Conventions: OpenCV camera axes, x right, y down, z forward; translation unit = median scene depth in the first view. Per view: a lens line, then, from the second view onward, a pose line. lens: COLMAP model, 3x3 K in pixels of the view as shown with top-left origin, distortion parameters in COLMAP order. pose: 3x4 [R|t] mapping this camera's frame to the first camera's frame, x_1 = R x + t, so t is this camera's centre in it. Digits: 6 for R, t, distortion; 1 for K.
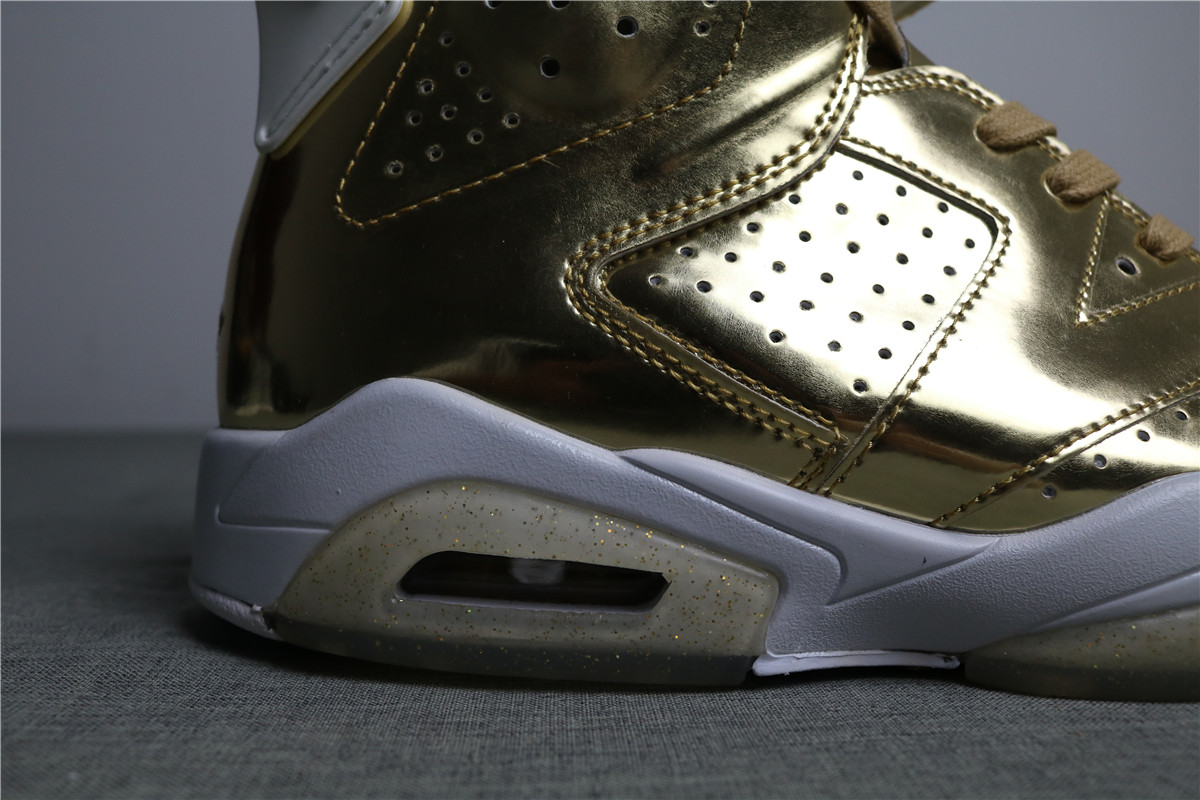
lens RADIAL K [[1117.7, 0, 583.5], [0, 1117.7, 384.6], [0, 0, 1]] dist [-0.098891, 0.000000]
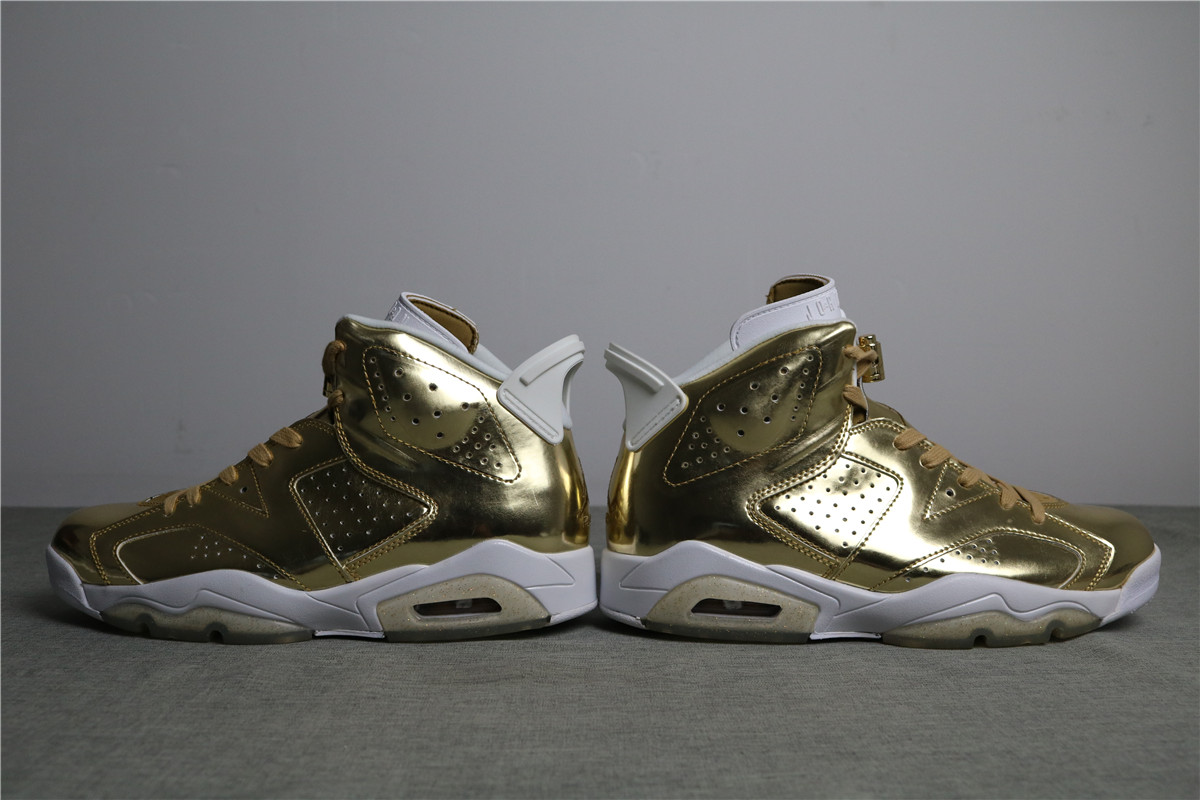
lens RADIAL K [[1183.8, 0, 605.9], [0, 1183.8, 410.6], [0, 0, 1]] dist [-0.100767, 0.000000]
pose [[0.999503, -0.002973, -0.031370, -0.285677], [0.003543, 0.999829, 0.018135, -0.401537], [0.031311, -0.018237, 0.999343, -2.105272]]
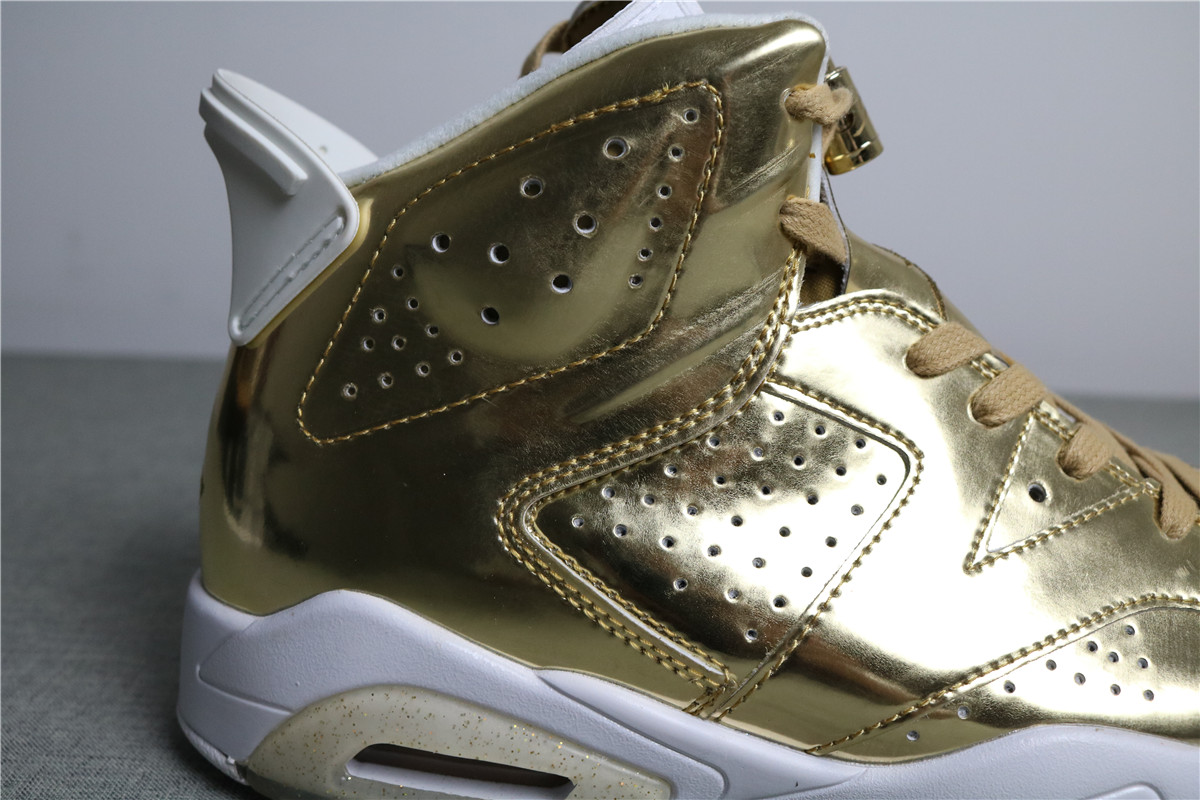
lens RADIAL K [[1183.8, 0, 574.9], [0, 1183.8, 407.0], [0, 0, 1]] dist [-0.100767, 0.000000]
pose [[0.997589, 0.049625, -0.048508, 0.110012], [-0.040973, 0.985369, 0.165436, -0.390165], [0.056008, -0.163050, 0.985027, -0.134609]]
